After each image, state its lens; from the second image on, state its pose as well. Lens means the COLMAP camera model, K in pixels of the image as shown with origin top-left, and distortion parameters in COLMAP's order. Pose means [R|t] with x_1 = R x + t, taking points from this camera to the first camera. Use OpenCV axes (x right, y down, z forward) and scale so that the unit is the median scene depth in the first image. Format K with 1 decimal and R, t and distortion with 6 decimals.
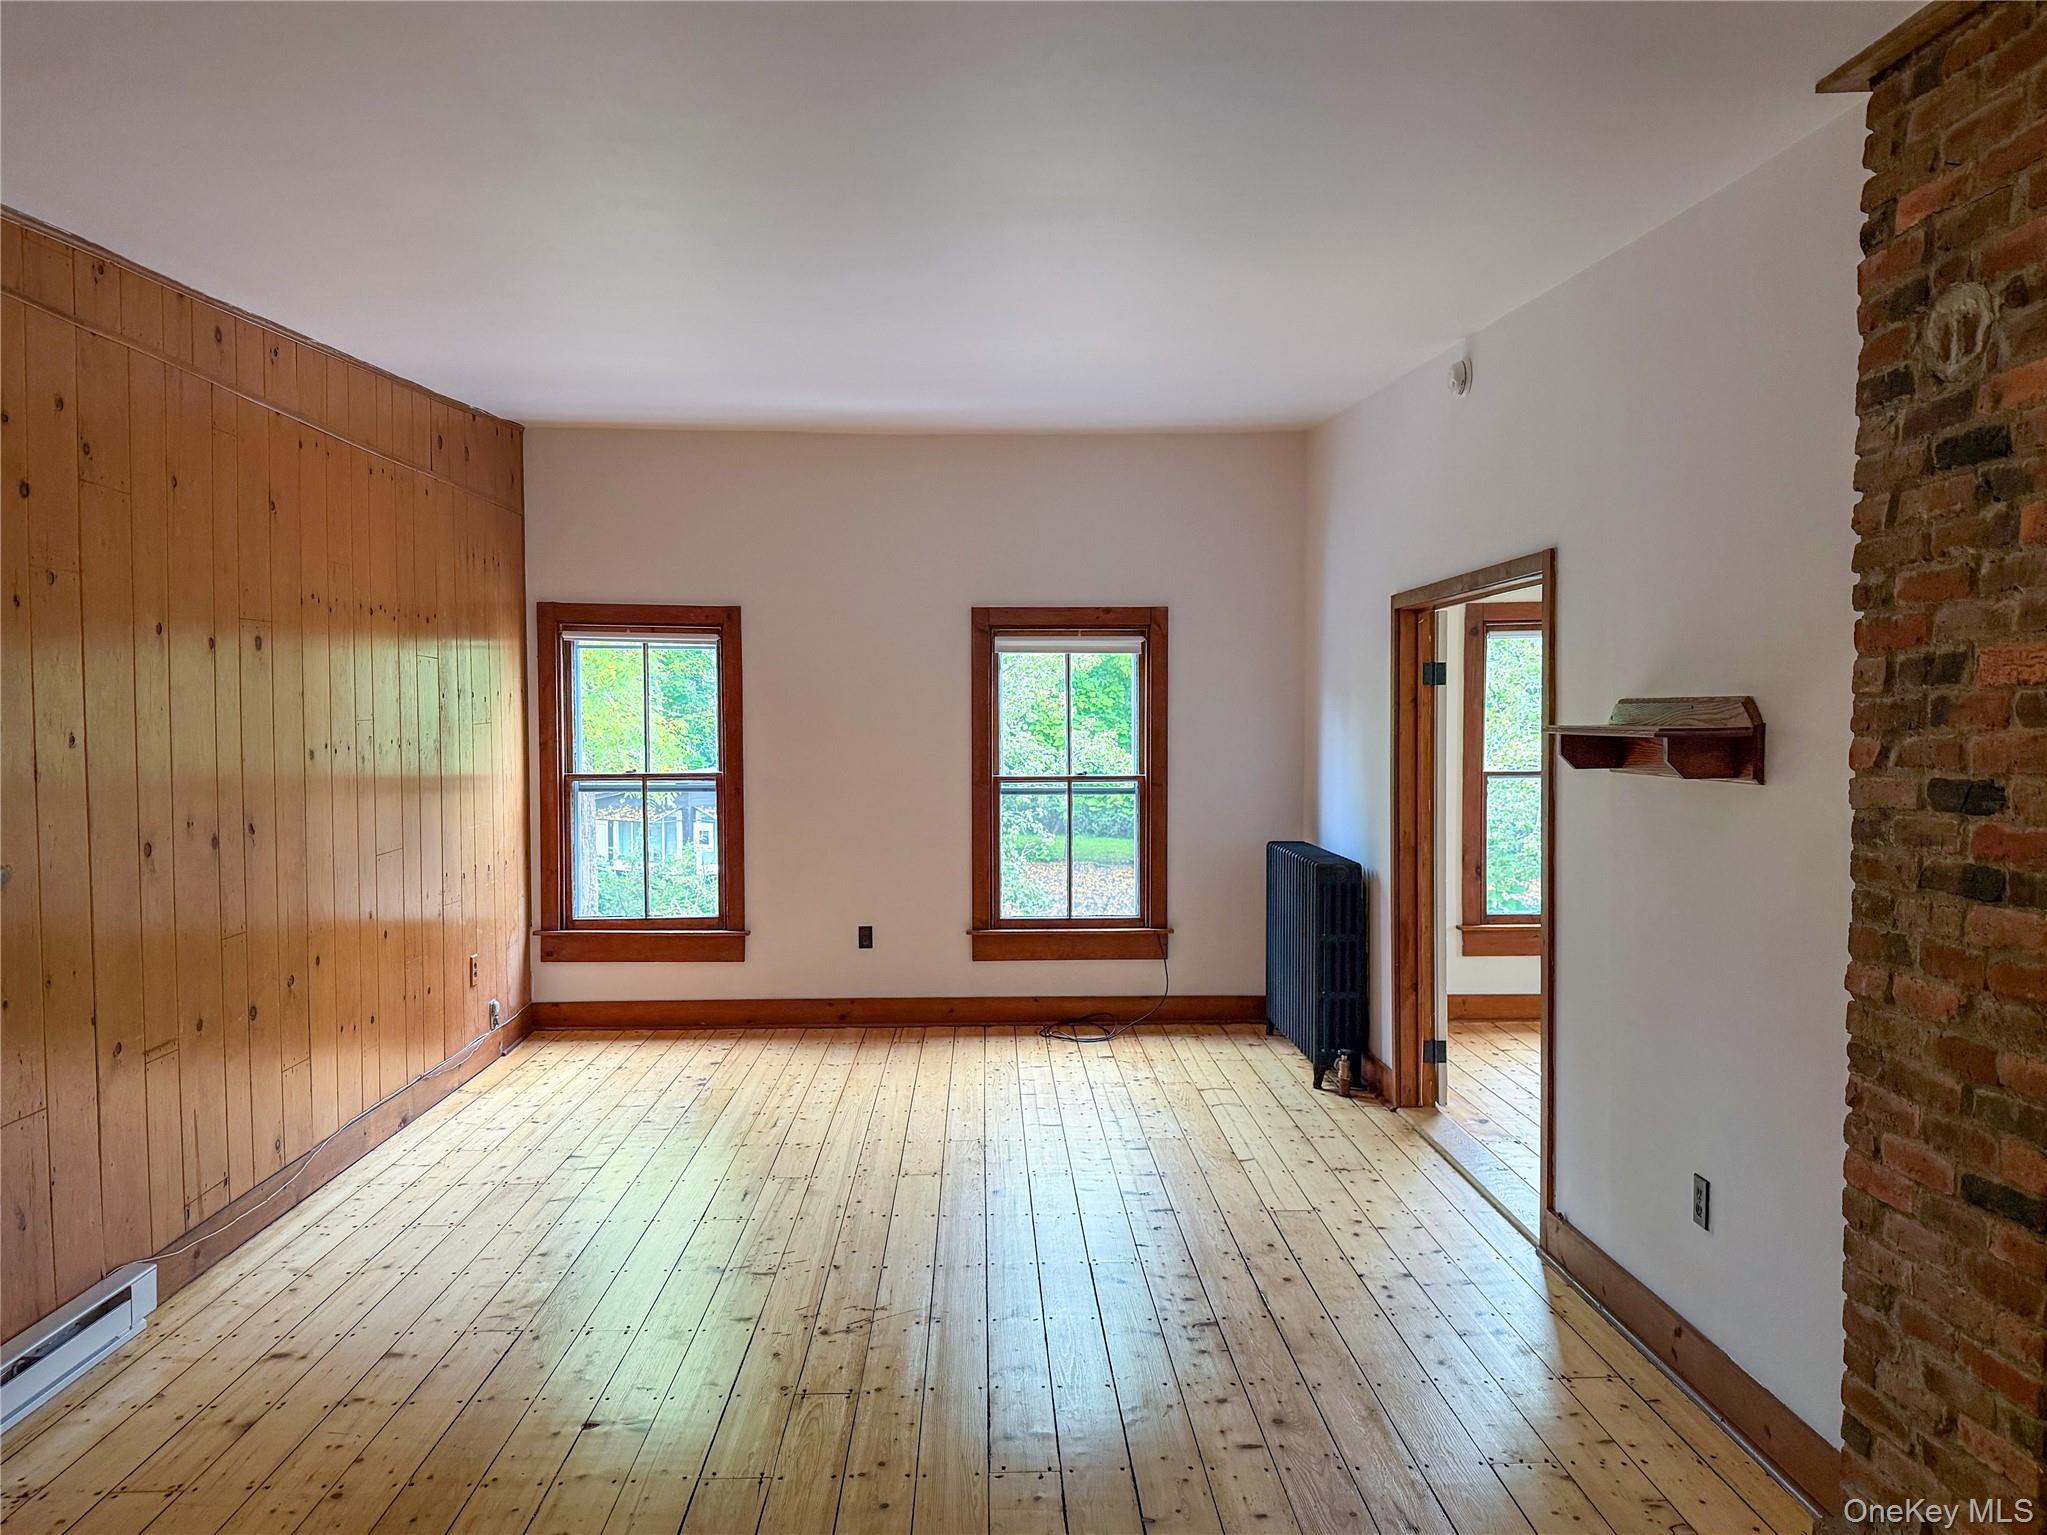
lens RADIAL K [[1456.6, 0, 1023.5], [0, 1456.6, 767.5], [0, 0, 1]] dist [0.161673, -0.220845]
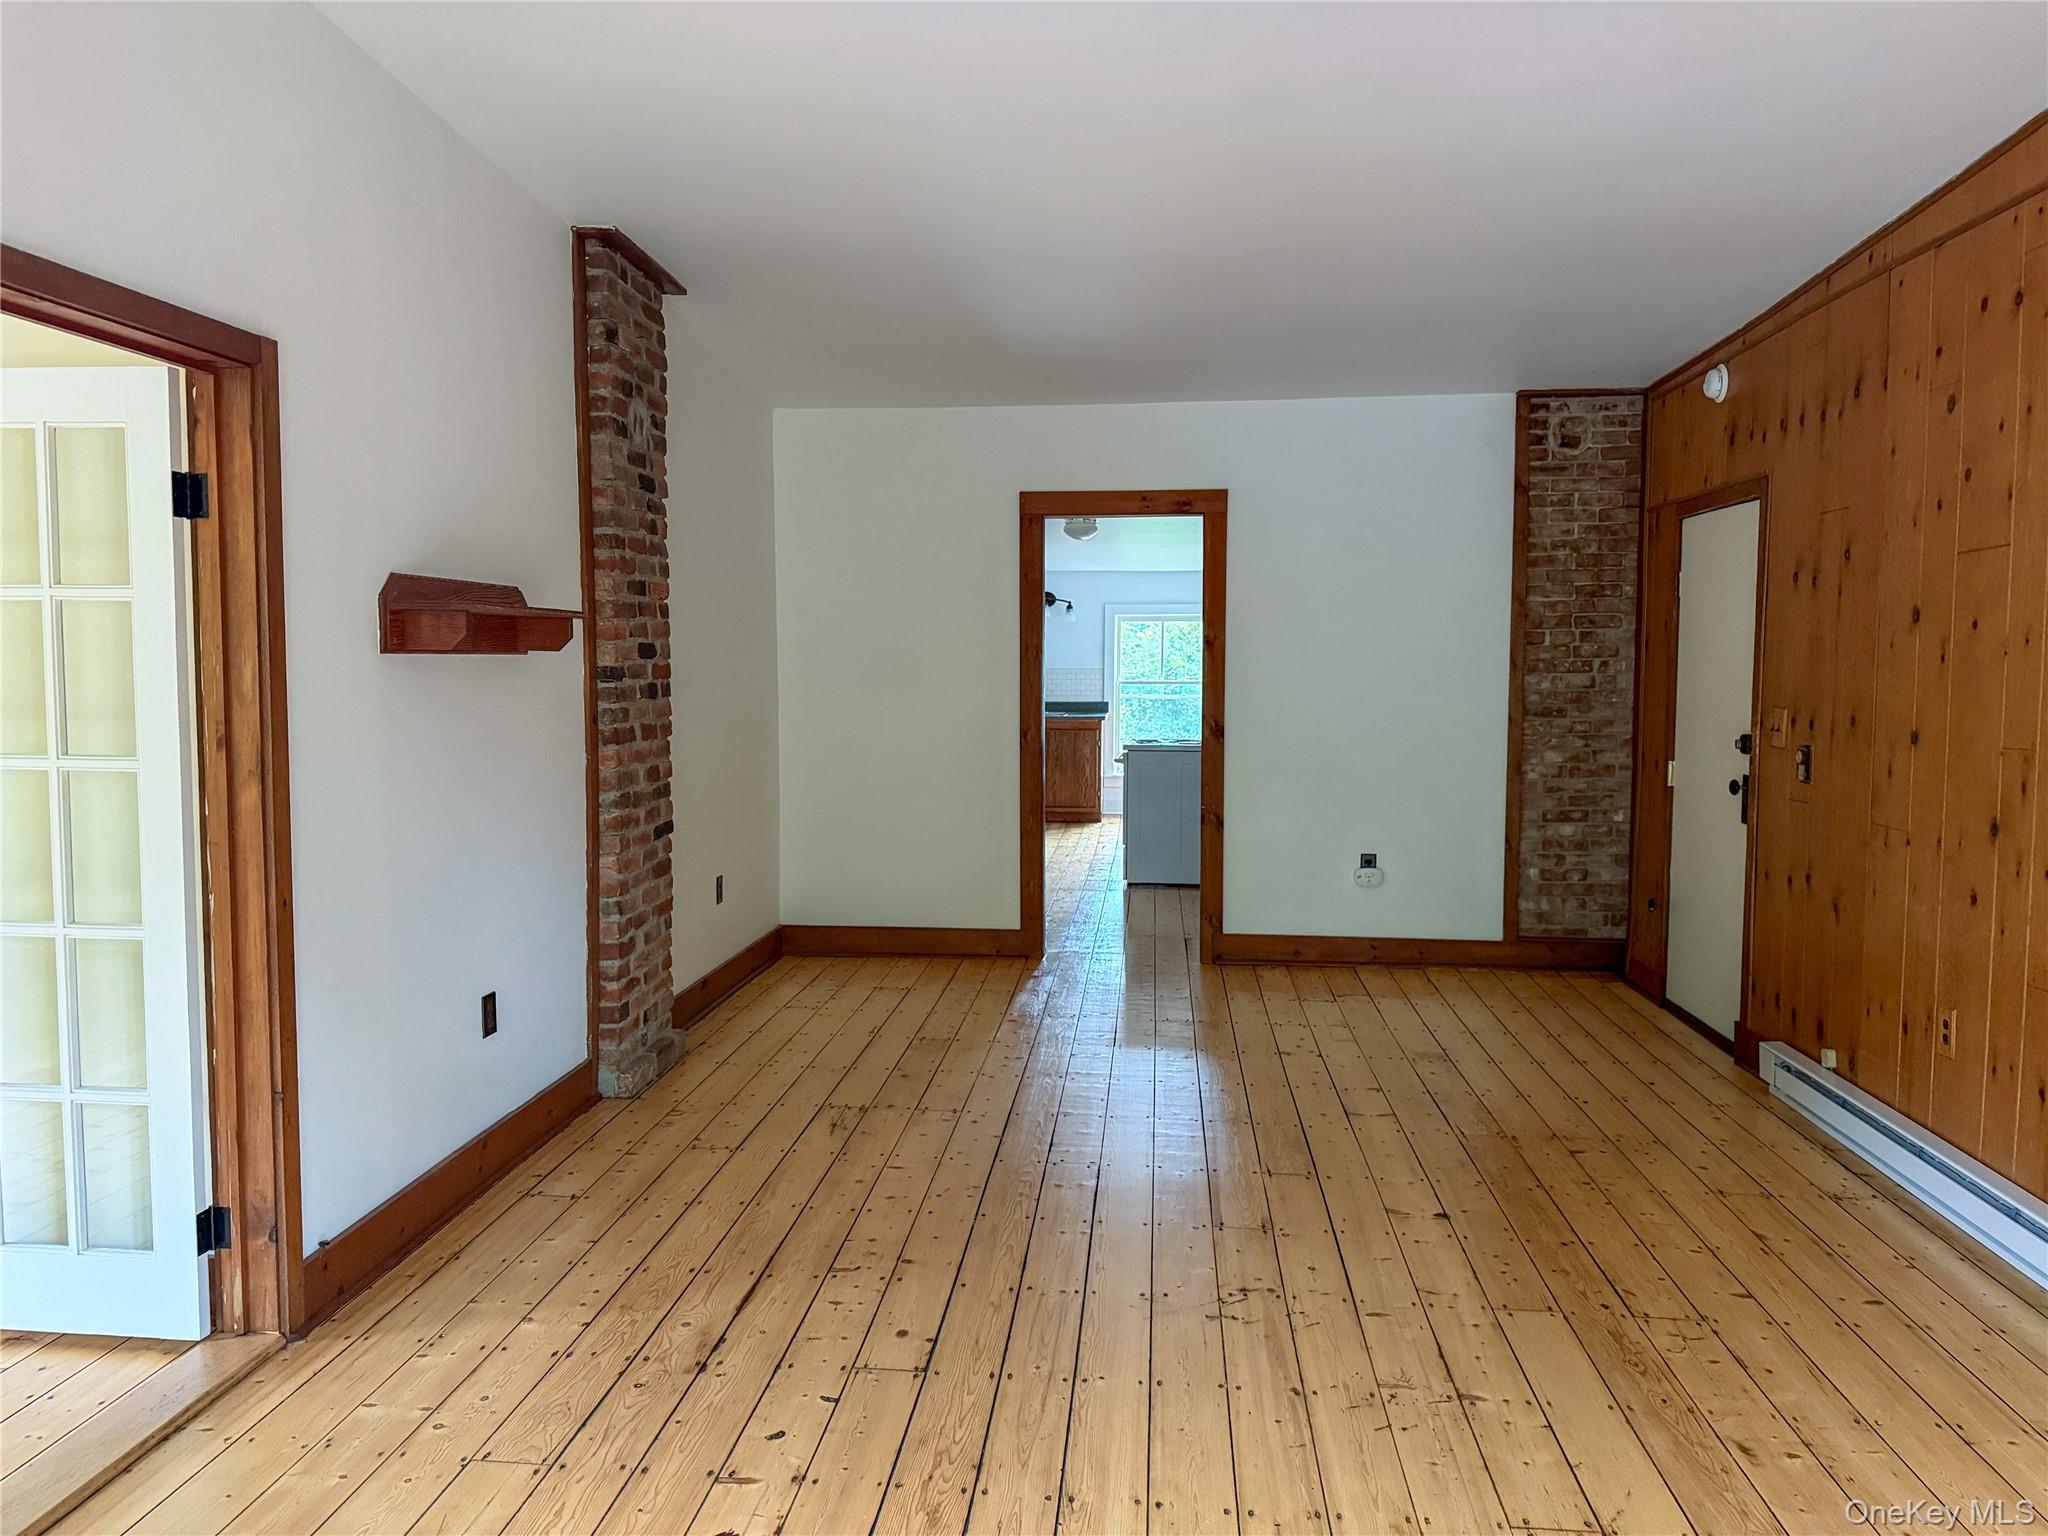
lens RADIAL K [[1438.3, 0, 1014.6], [0, 1438.3, 763.7], [0, 0, 1]] dist [-0.005801, -0.001152]
pose [[-0.991380, -0.010160, 0.130623, -0.059671], [0.003736, 0.994391, 0.105700, -0.013648], [-0.130964, 0.105276, -0.985782, 1.194046]]
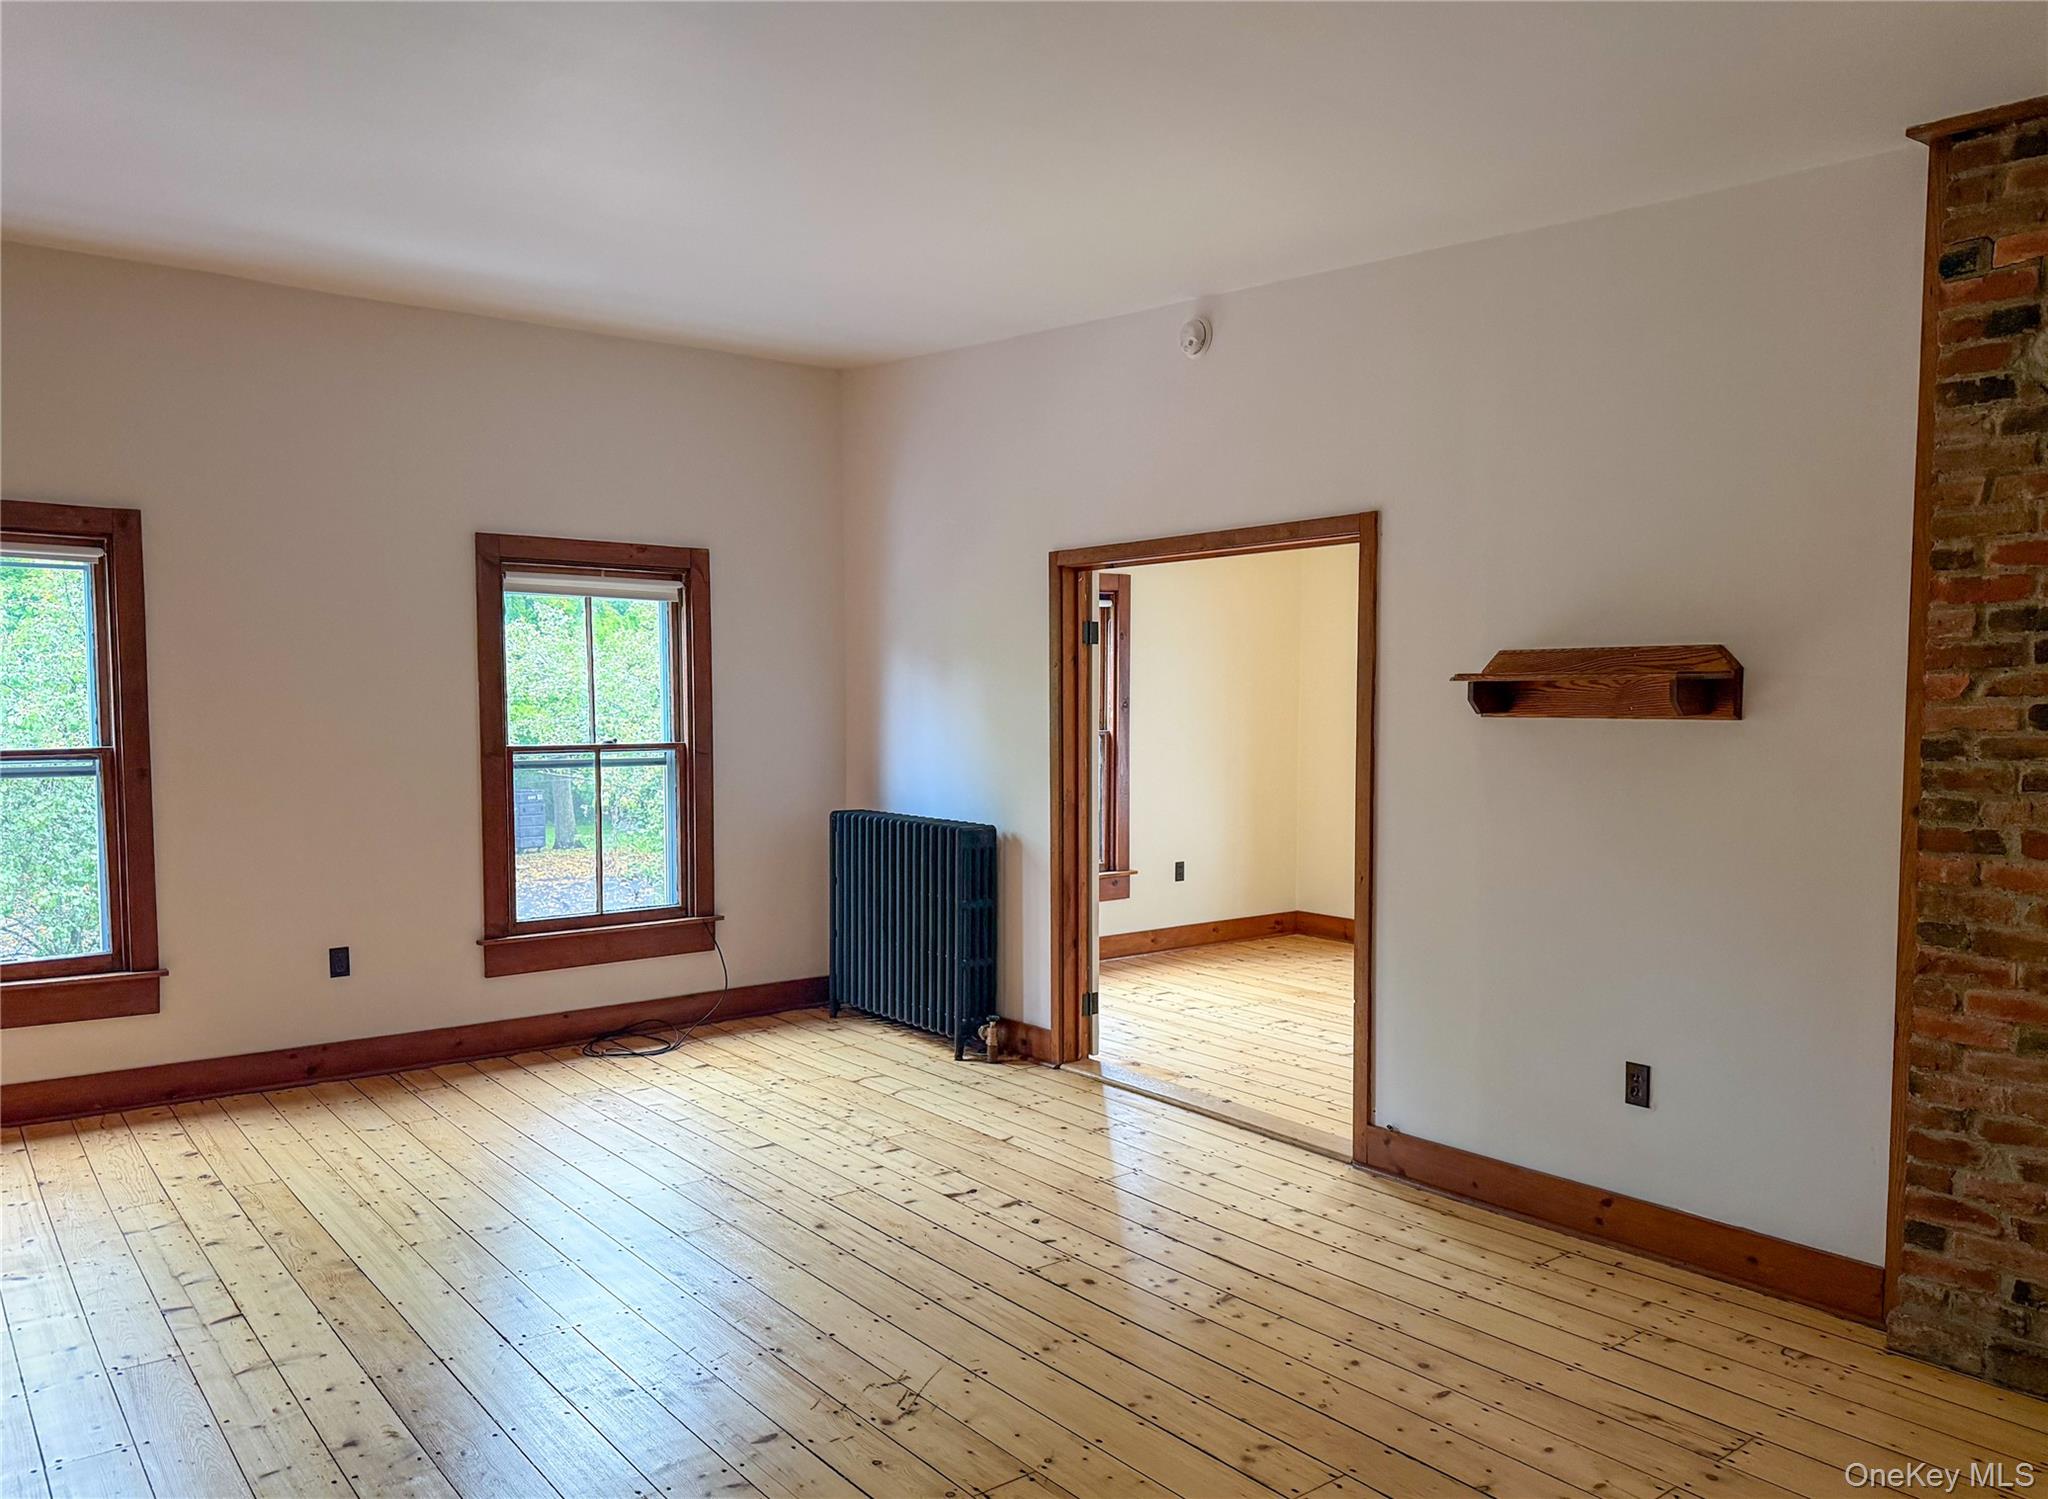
lens RADIAL K [[1480.7, 0, 1056.3], [0, 1480.7, 800.6], [0, 0, 1]] dist [0.105817, -0.153258]
pose [[0.800439, -0.039936, 0.598082, -0.347570], [0.018246, 0.998939, 0.042283, 0.008160], [-0.599136, -0.022933, 0.800319, 0.198894]]
